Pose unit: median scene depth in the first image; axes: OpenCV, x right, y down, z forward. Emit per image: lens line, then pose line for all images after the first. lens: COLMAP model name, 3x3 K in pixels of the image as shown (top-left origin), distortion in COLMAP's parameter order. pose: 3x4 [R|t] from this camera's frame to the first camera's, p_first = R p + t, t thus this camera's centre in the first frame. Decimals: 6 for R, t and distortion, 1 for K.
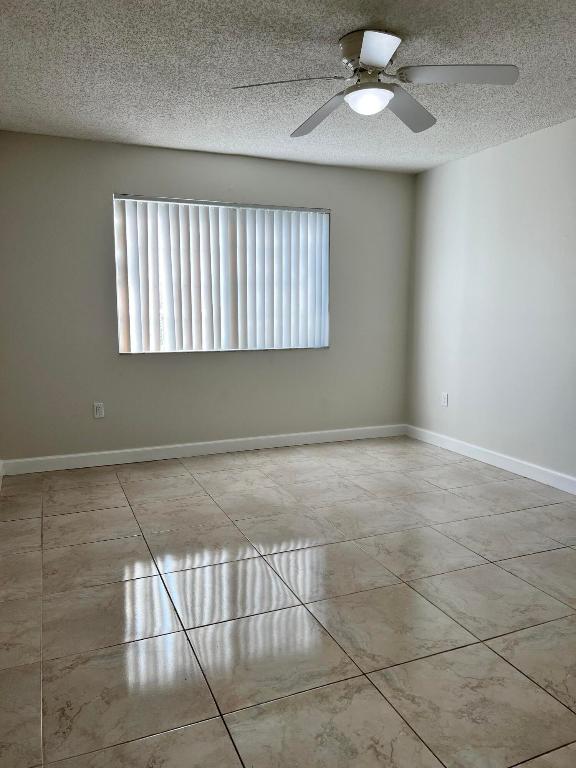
lens RADIAL K [[579.6, 0, 288.0], [0, 579.6, 384.0], [0, 0, 1]] dist [0.078476, -0.101158]
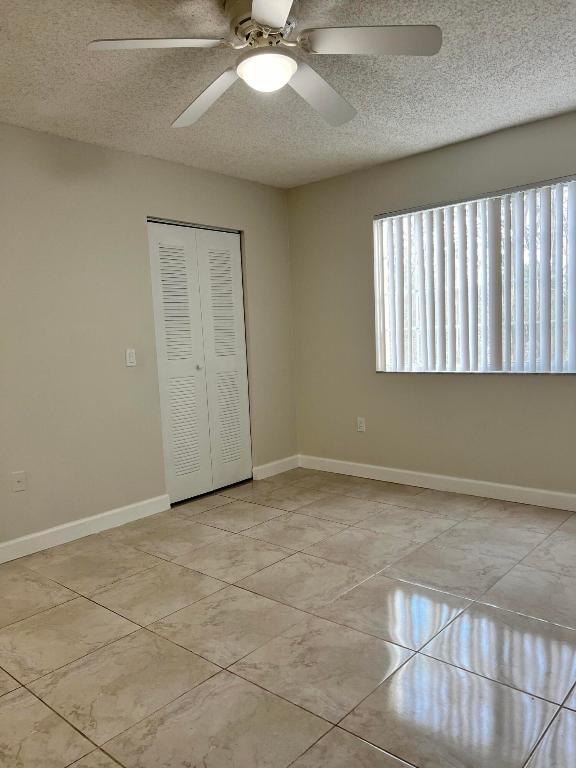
lens RADIAL K [[579.6, 0, 288.0], [0, 579.6, 384.0], [0, 0, 1]] dist [0.078476, -0.101158]
pose [[0.426705, 0.057693, -0.902549, 0.557833], [-0.076512, 0.996688, 0.027537, -0.046067], [0.901149, 0.057306, 0.429706, 0.425529]]
